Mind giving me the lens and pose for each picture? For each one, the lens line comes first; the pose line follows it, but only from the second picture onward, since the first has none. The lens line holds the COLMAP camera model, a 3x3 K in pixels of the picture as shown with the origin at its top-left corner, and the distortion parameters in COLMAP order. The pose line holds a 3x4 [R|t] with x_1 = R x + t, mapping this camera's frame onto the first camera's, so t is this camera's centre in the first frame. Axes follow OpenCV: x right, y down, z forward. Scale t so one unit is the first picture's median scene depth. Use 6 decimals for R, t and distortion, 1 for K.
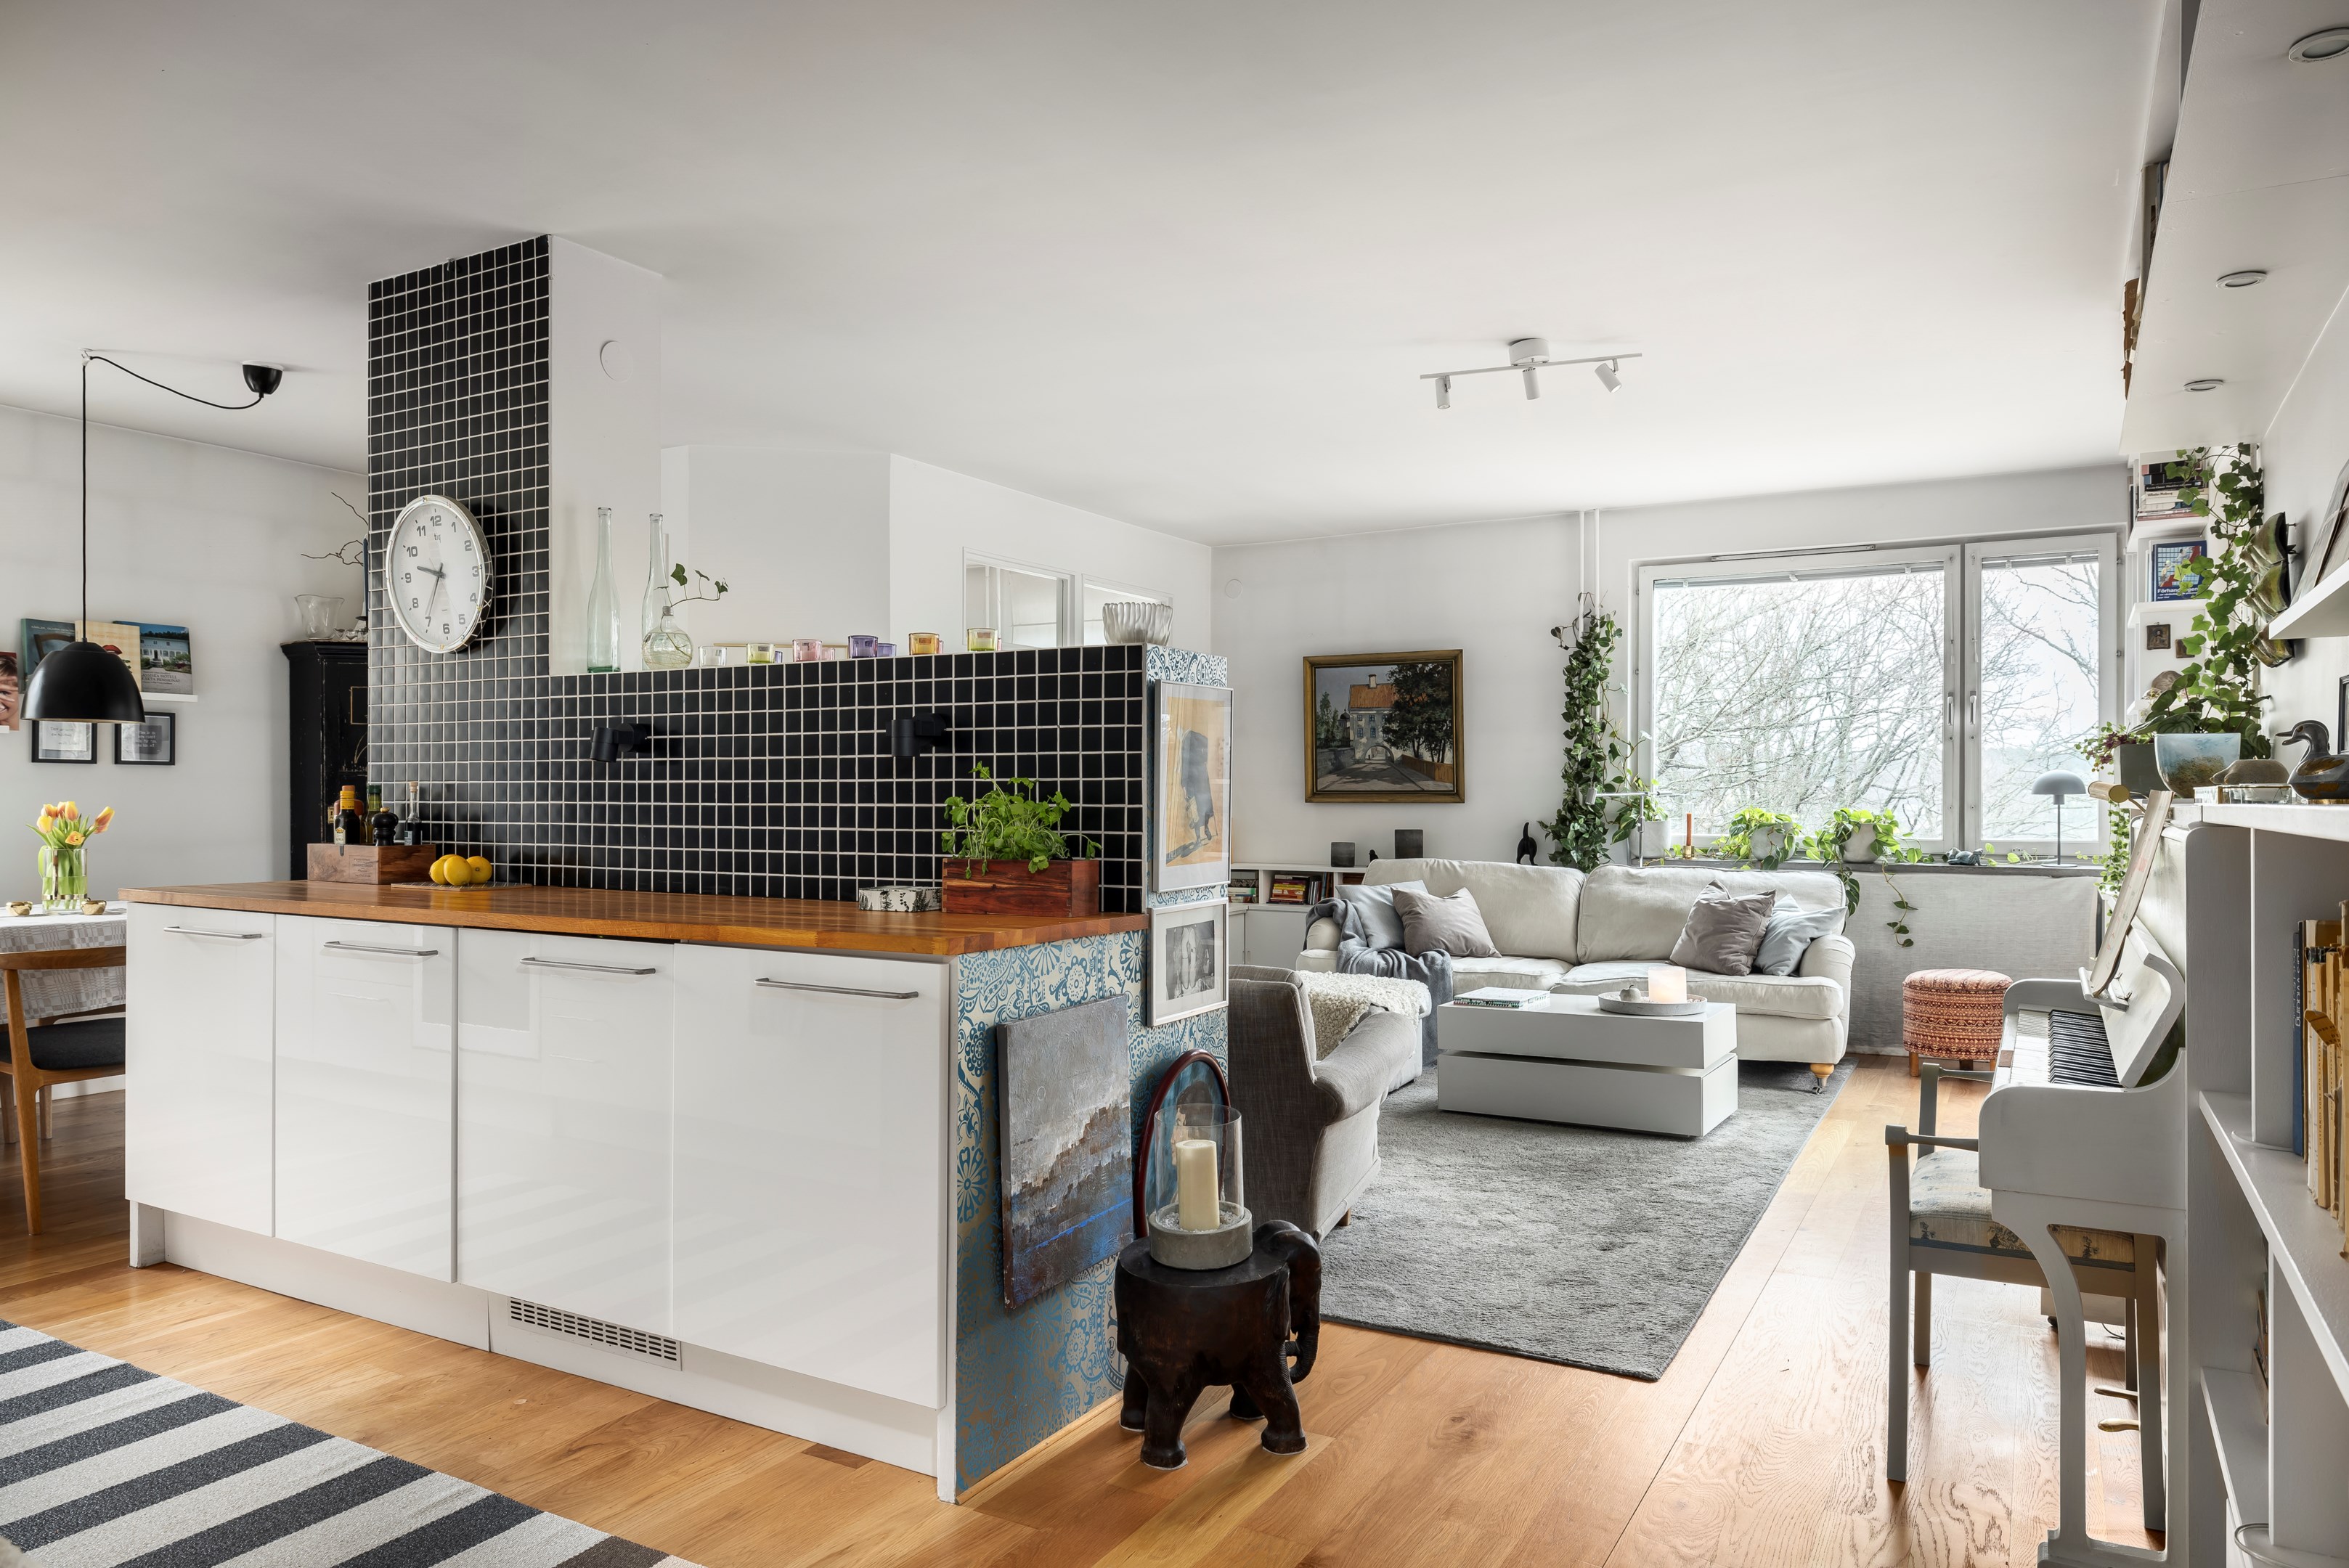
lens RADIAL K [[1533.1, 0, 1182.5], [0, 1533.1, 794.1], [0, 0, 1]] dist [0.001532, 0.000611]
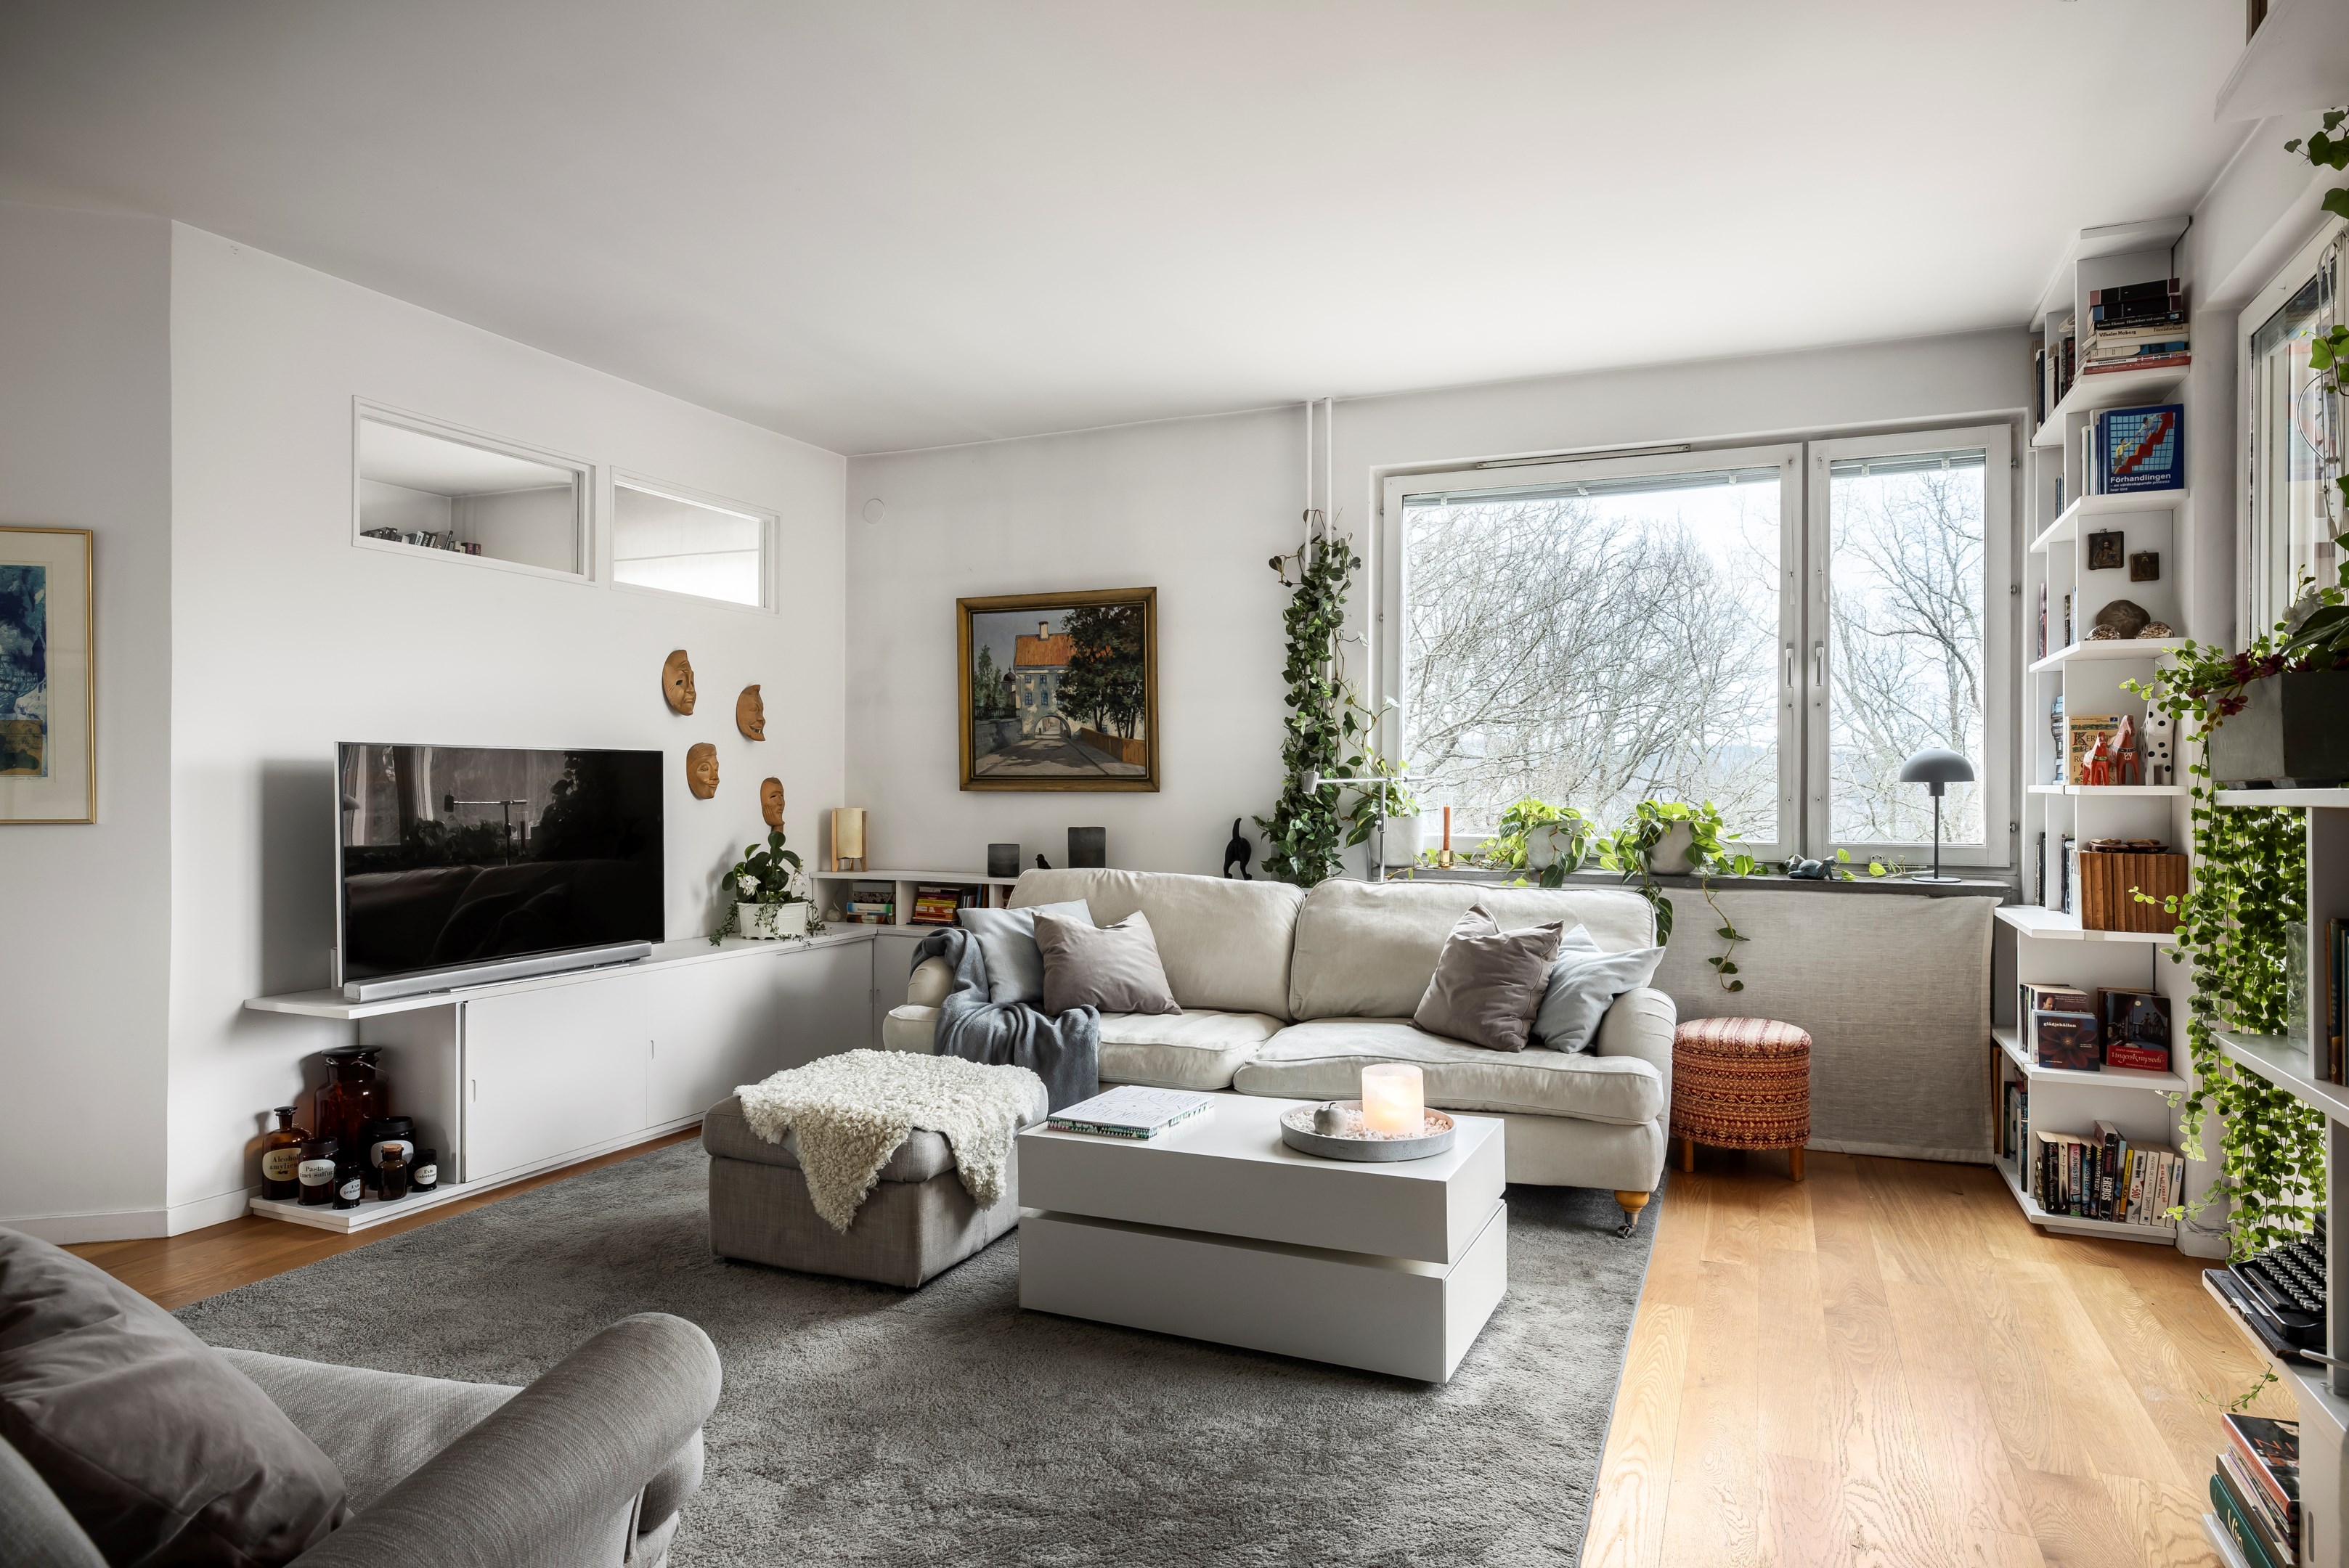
lens RADIAL K [[1373.5, 0, 1184.3], [0, 1373.5, 782.8], [0, 0, 1]] dist [-0.002884, -0.000967]
pose [[0.993784, 0.002691, 0.111290, 0.133369], [-0.002648, 0.999996, -0.000531, 0.001803], [-0.111291, 0.000233, 0.993788, 0.362583]]
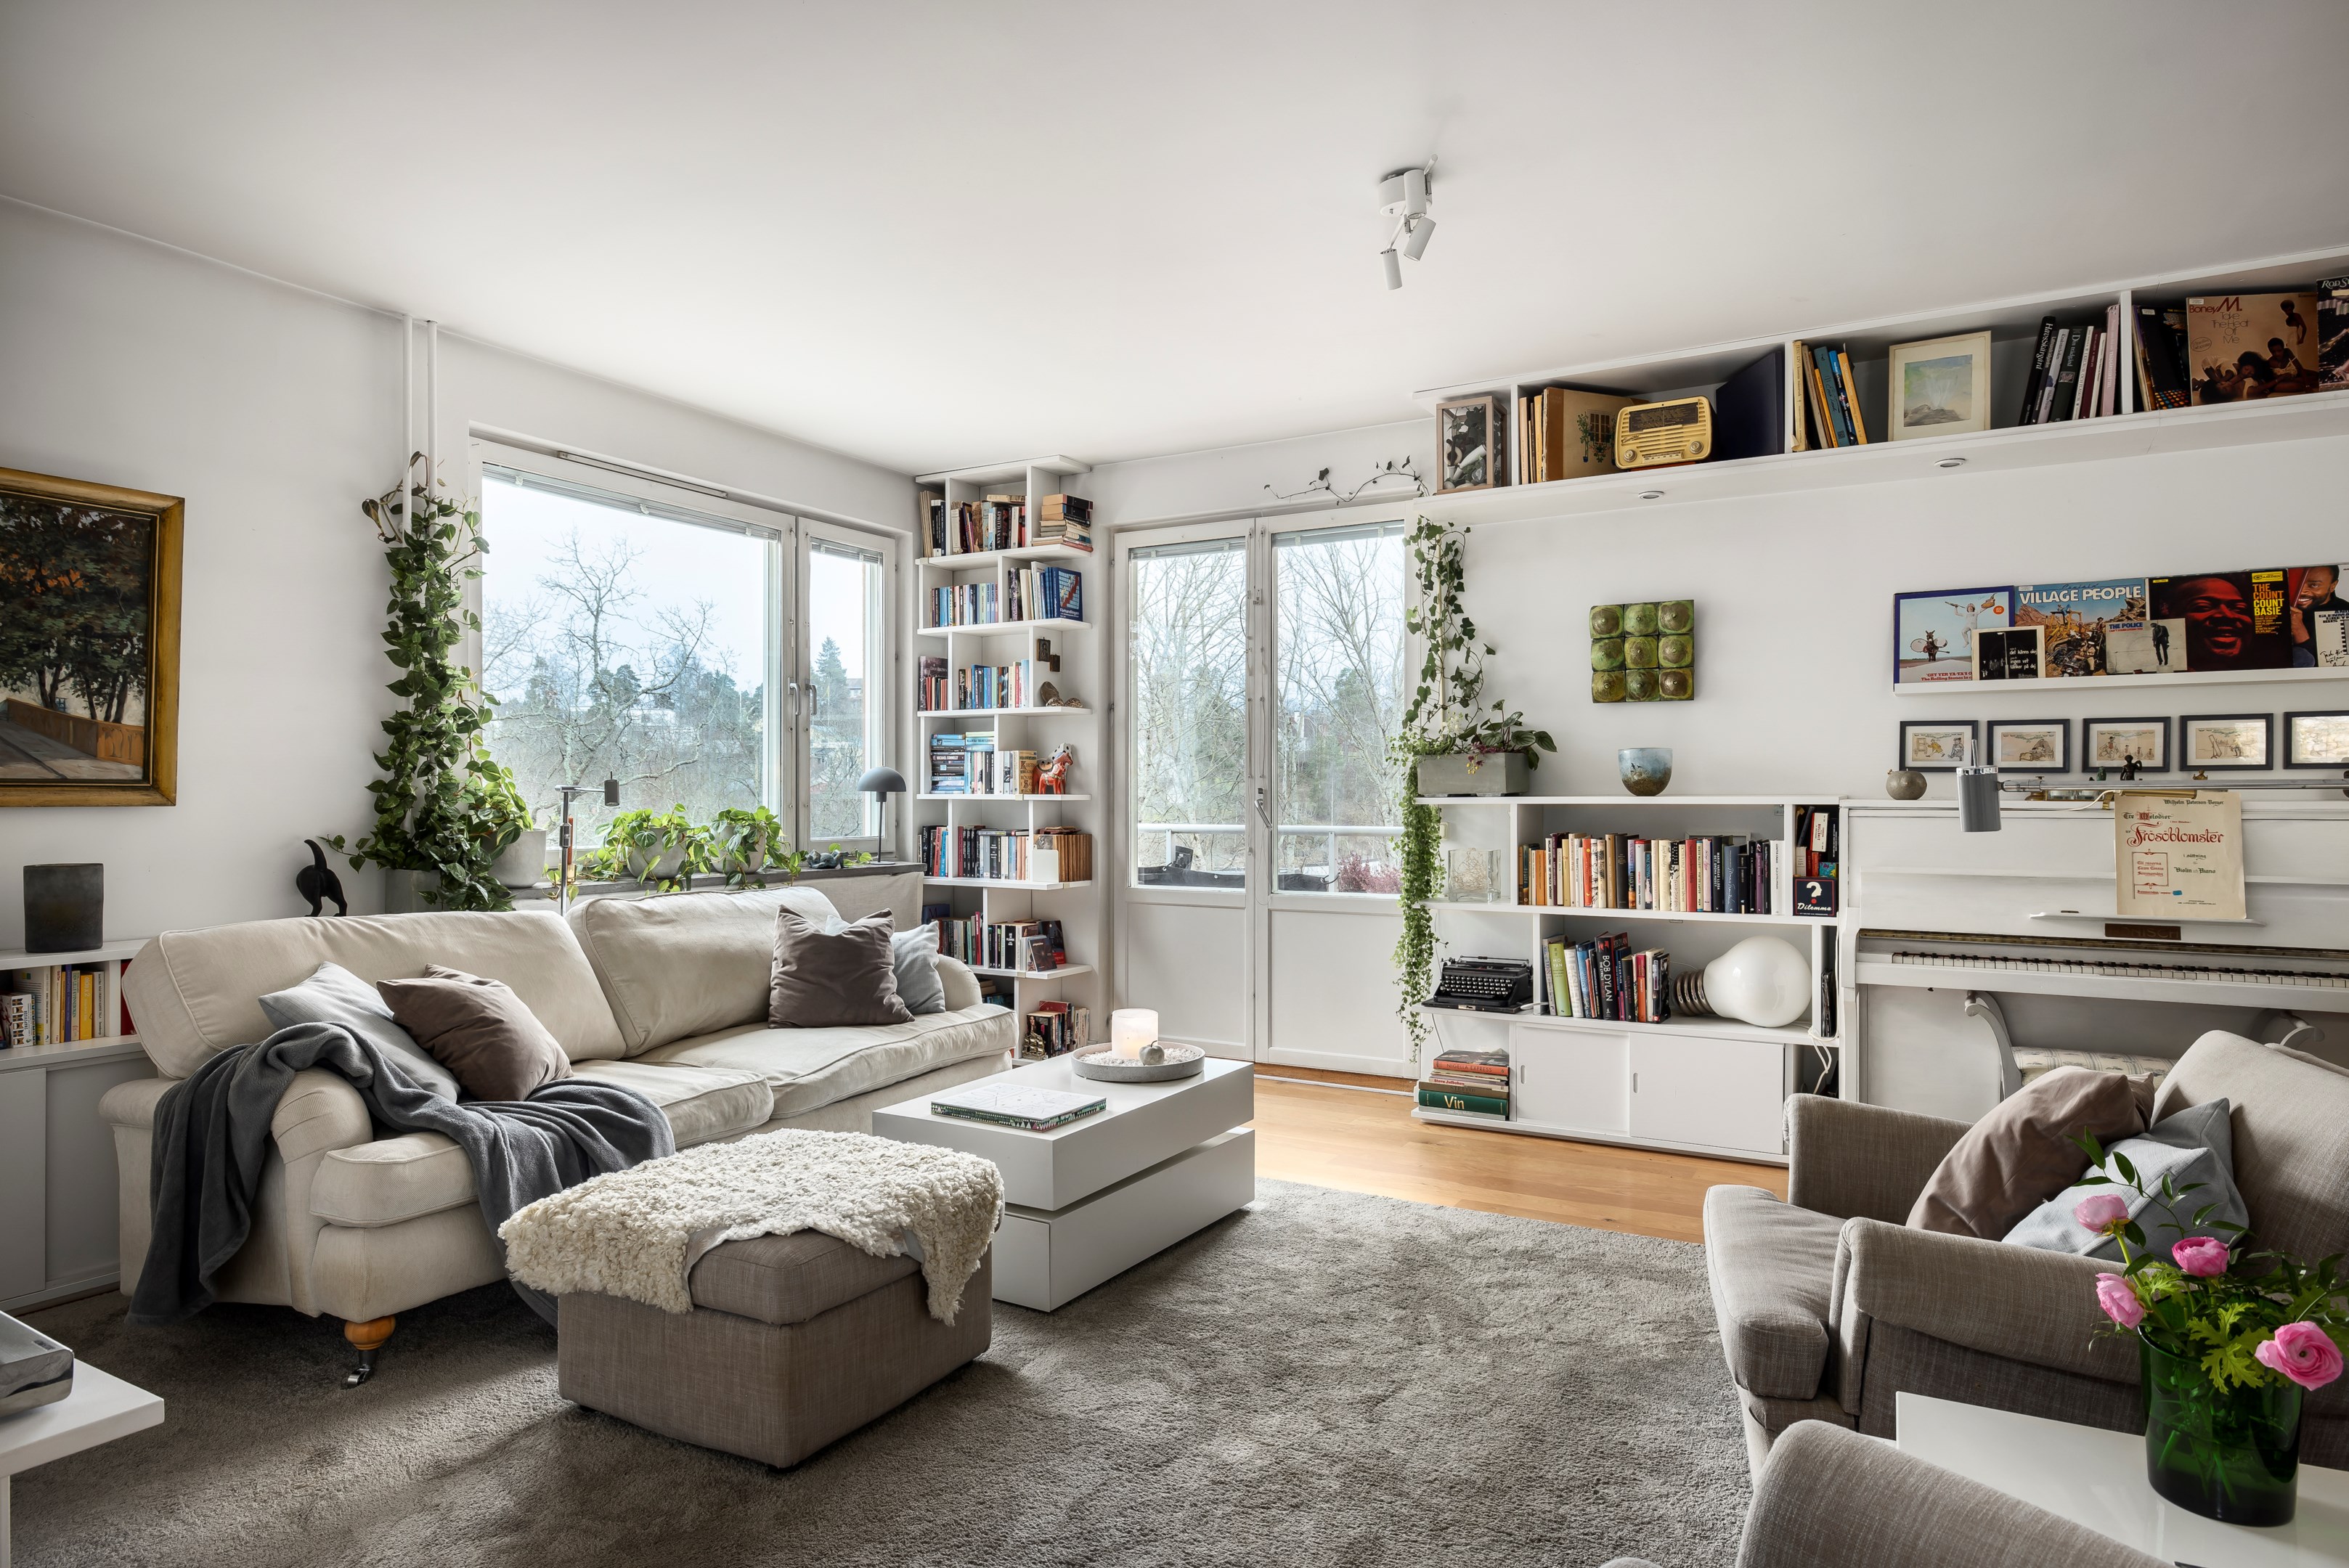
lens RADIAL K [[1359.4, 0, 1180.4], [0, 1359.4, 788.2], [0, 0, 1]] dist [0.003856, 0.001310]
pose [[0.003652, 0.004335, 0.999984, -0.285816], [-0.002879, 0.999987, -0.004325, 0.001168], [-0.999989, -0.002863, 0.003665, 0.737424]]
